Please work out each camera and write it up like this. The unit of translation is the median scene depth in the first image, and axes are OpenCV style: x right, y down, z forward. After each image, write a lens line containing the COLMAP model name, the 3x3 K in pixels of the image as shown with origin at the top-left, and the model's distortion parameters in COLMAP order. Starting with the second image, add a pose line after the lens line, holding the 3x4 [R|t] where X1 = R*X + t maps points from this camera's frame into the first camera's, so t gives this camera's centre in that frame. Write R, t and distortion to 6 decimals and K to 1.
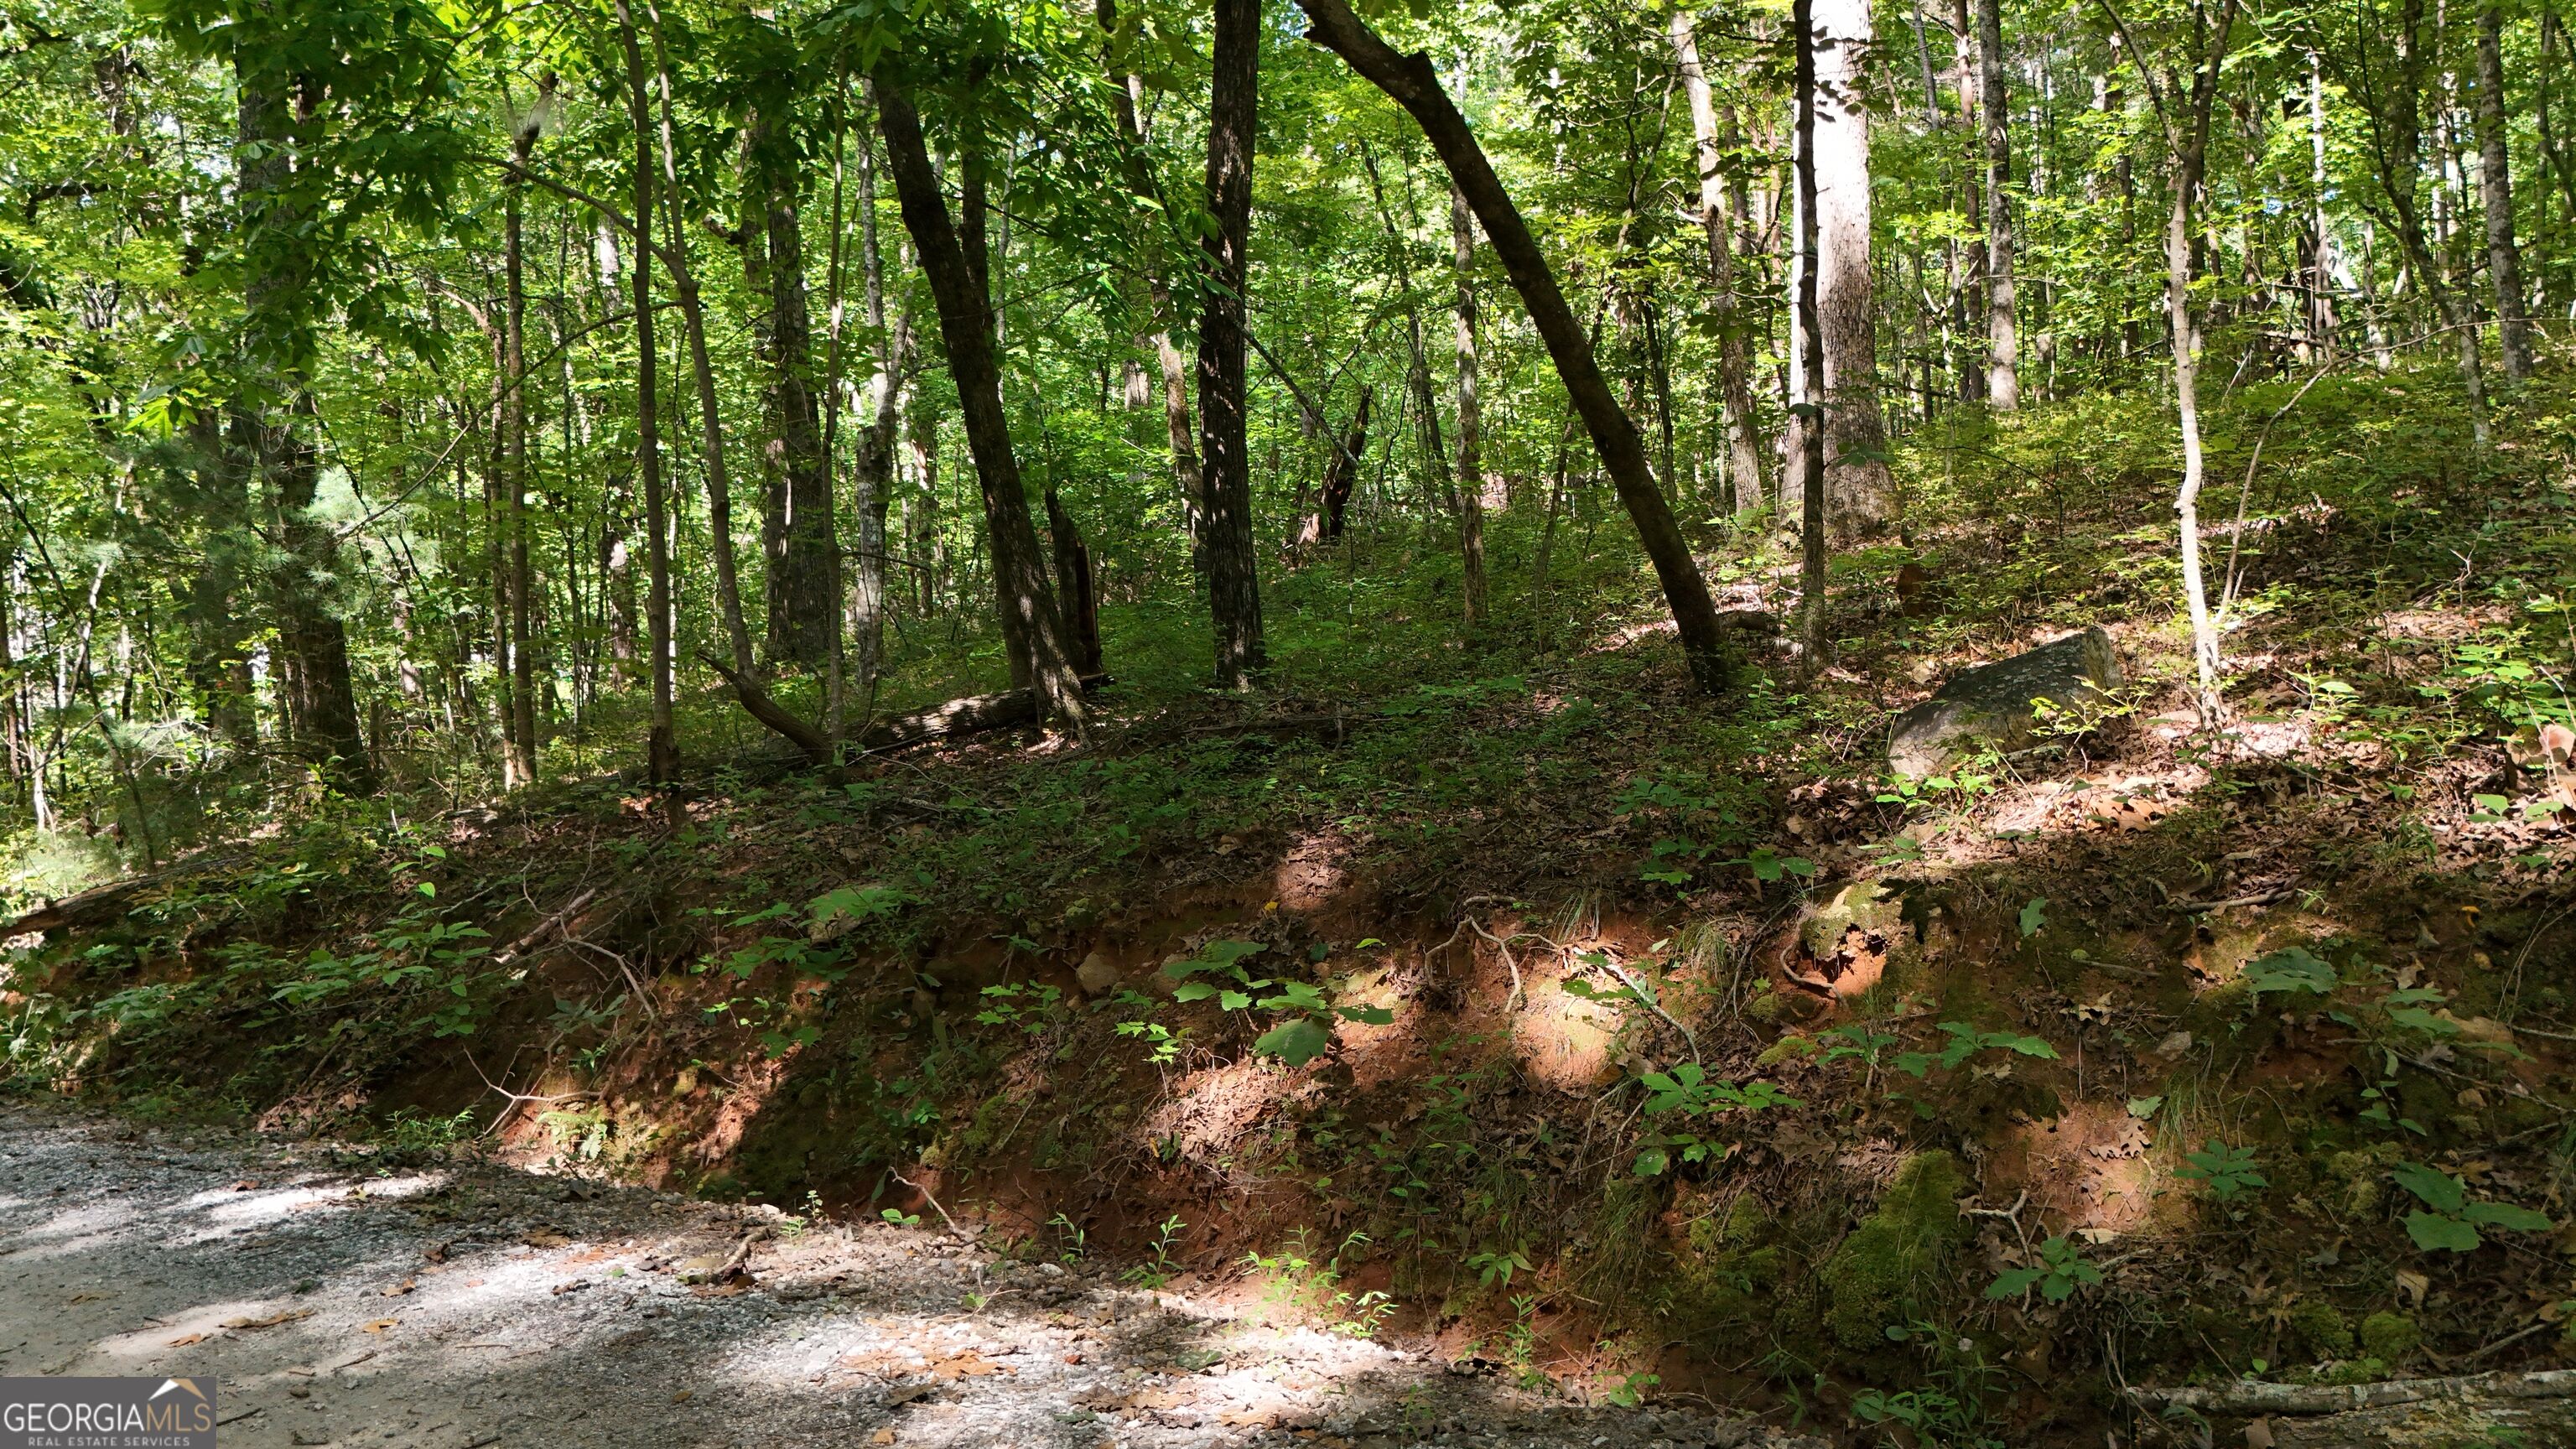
lens RADIAL K [[1898.1, 0, 1288.0], [0, 1898.1, 724.5], [0, 0, 1]] dist [0.061399, -0.053710]
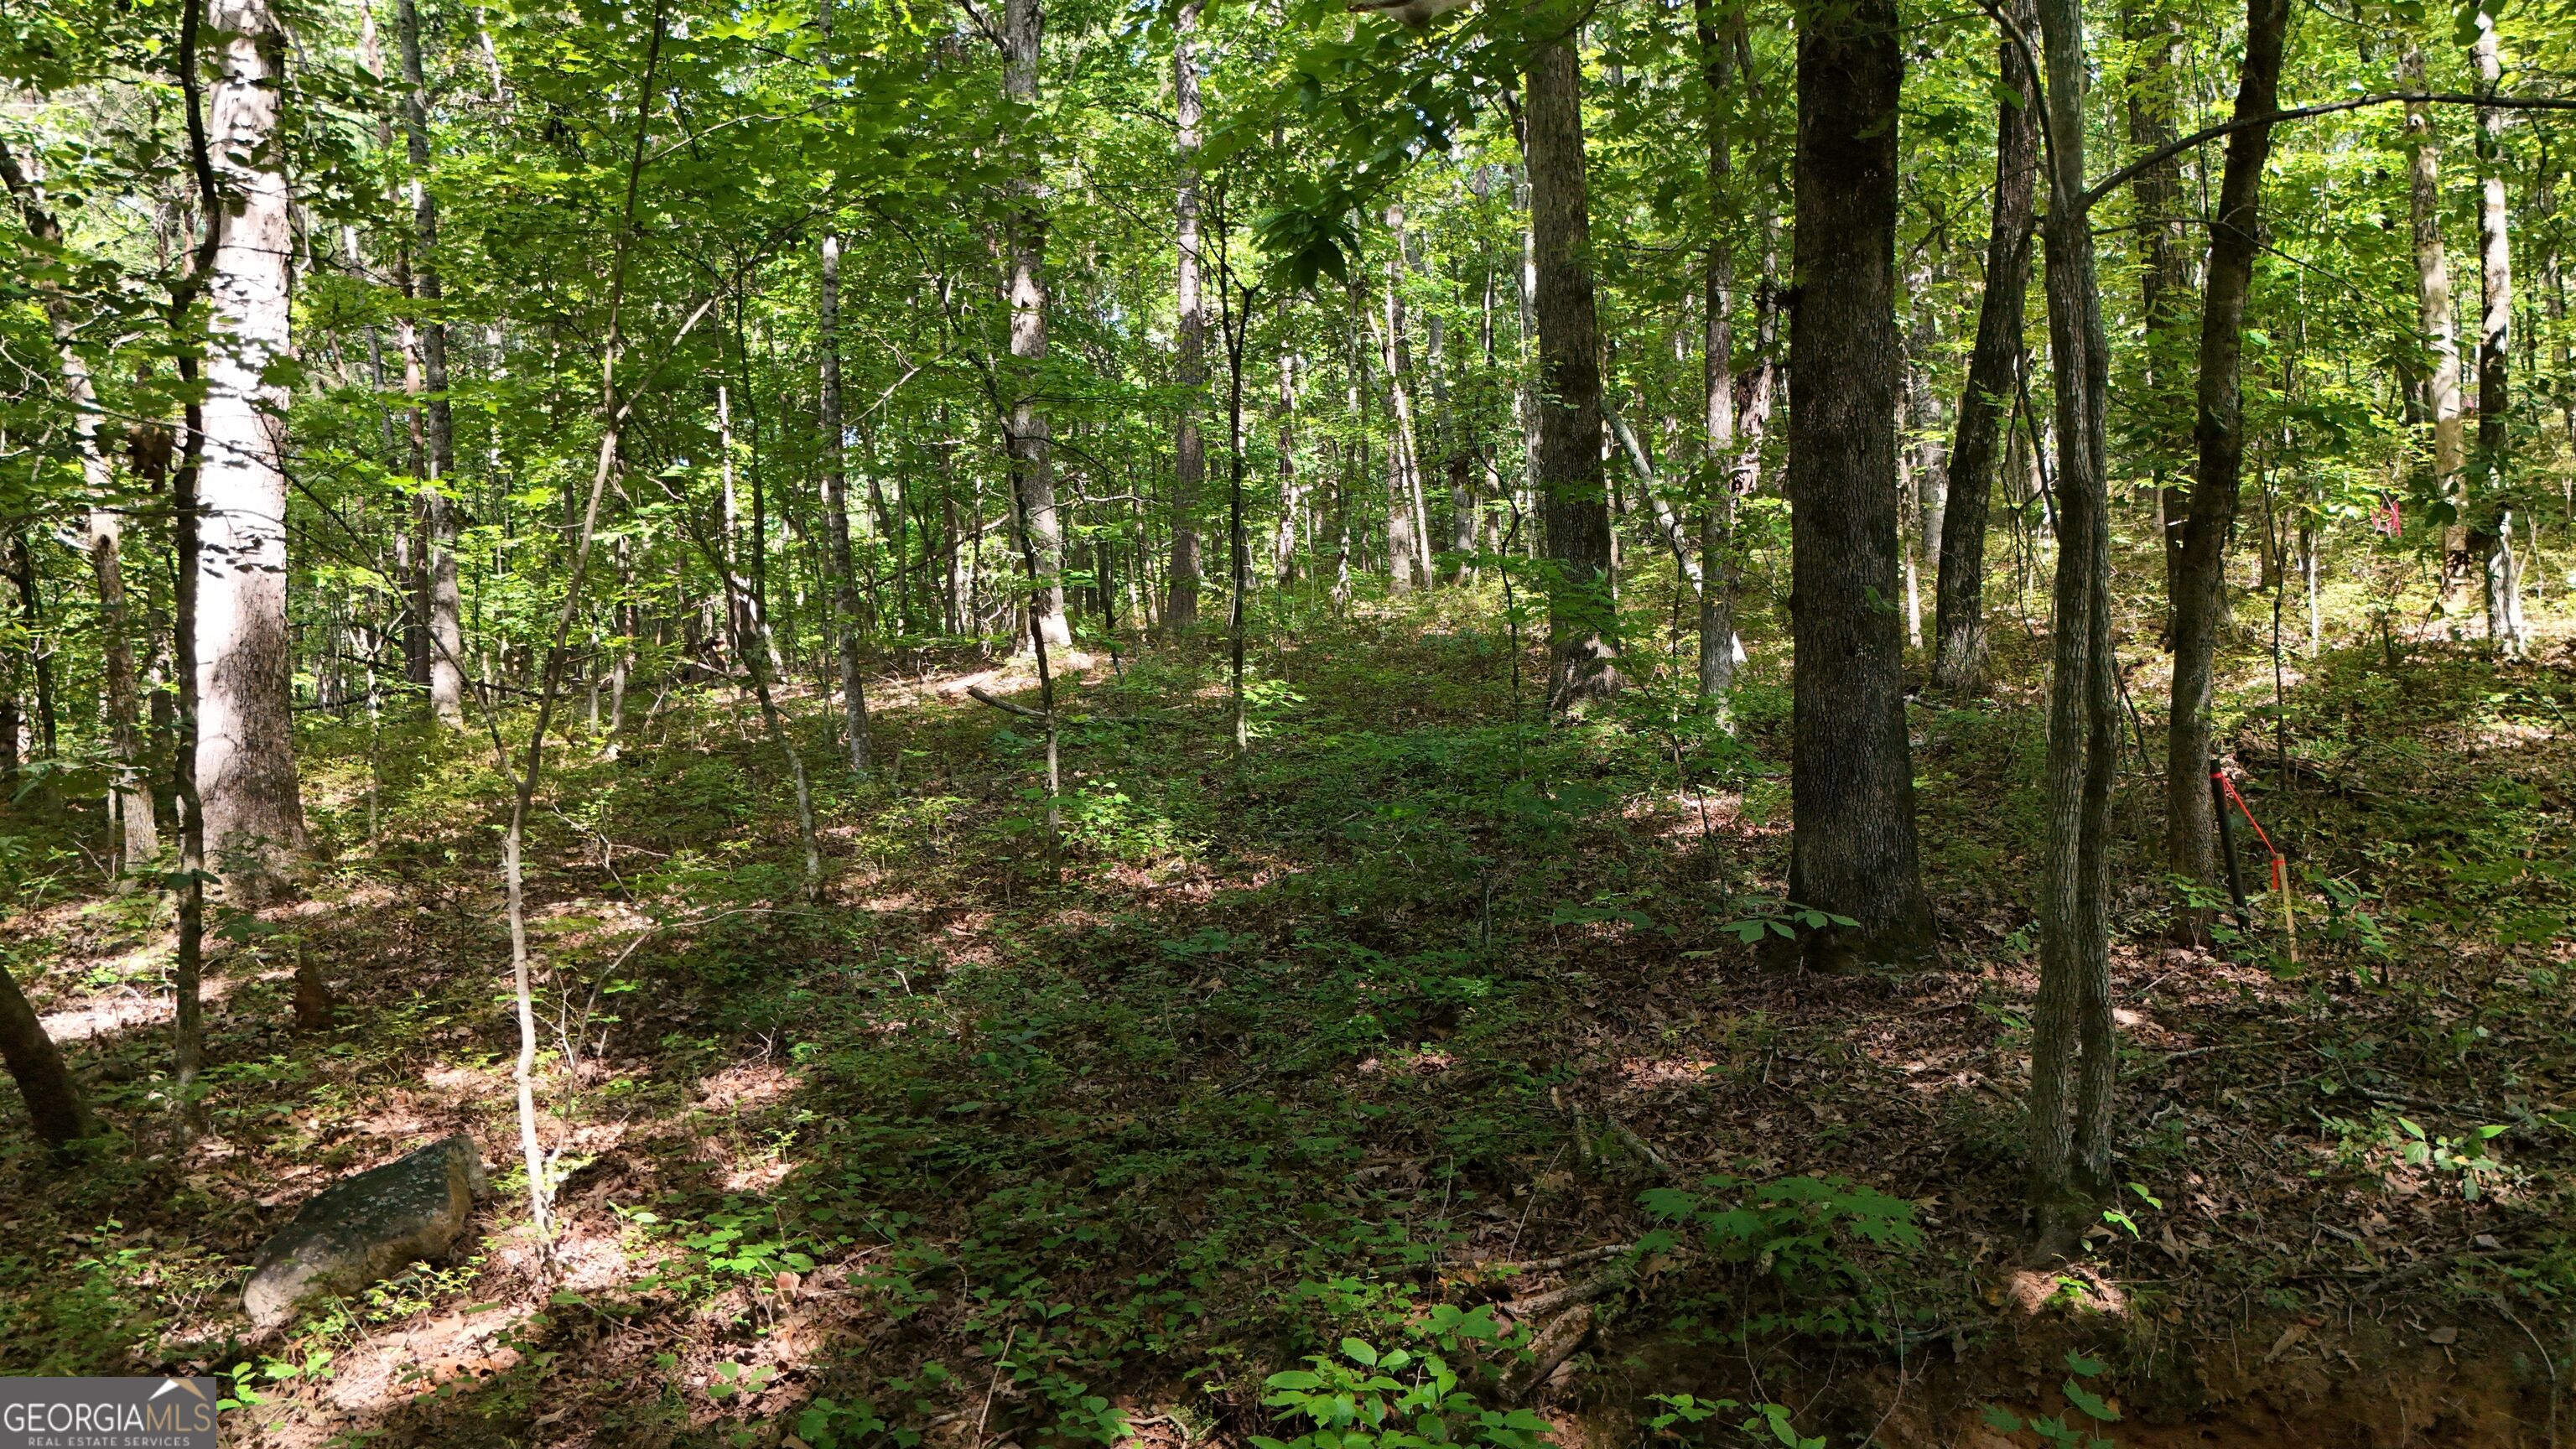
lens RADIAL K [[1894.1, 0, 1288.0], [0, 1894.1, 724.5], [0, 0, 1]] dist [0.074956, -0.071123]
pose [[0.724490, 0.045966, 0.687750, -0.001853], [0.028995, 0.994858, -0.097036, -0.208898], [-0.688675, 0.090242, 0.719433, -0.175783]]
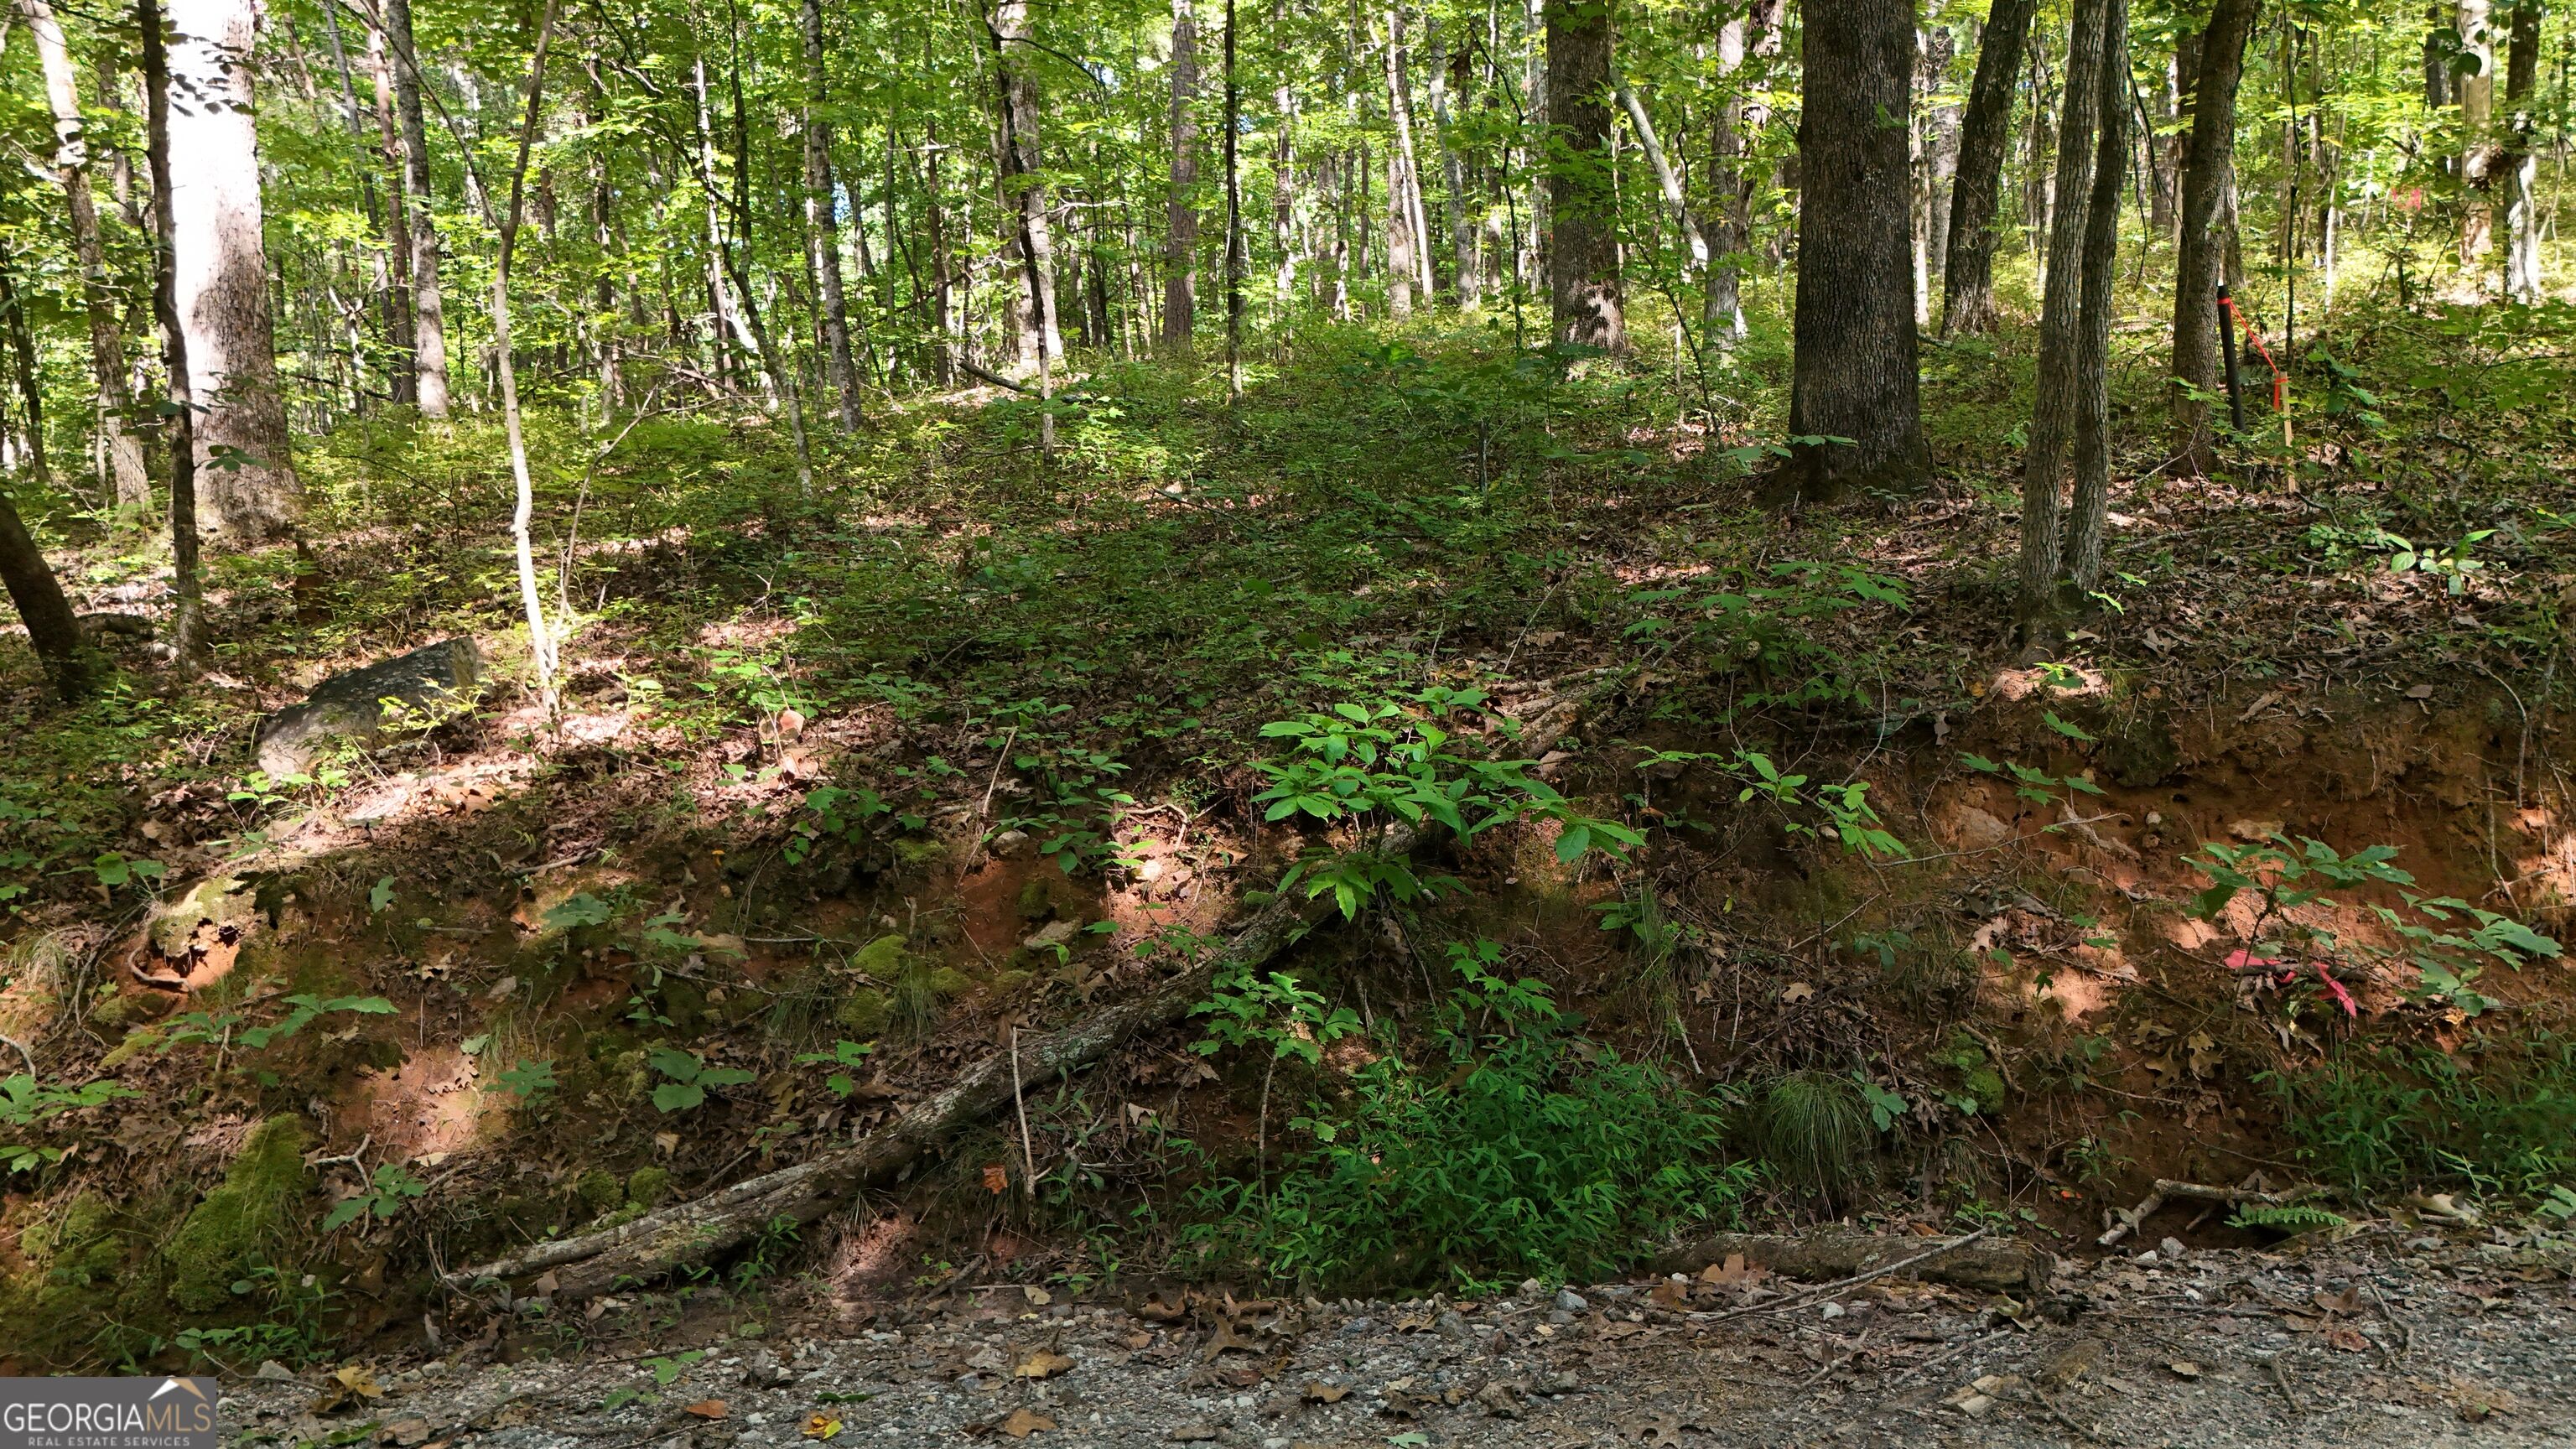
lens RADIAL K [[1898.1, 0, 1288.0], [0, 1898.1, 724.5], [0, 0, 1]] dist [0.061399, -0.053710]
pose [[0.723888, -0.027054, 0.689387, 0.003389], [0.029340, 0.999534, 0.008417, 0.007644], [-0.689294, 0.014133, 0.724344, -0.164347]]
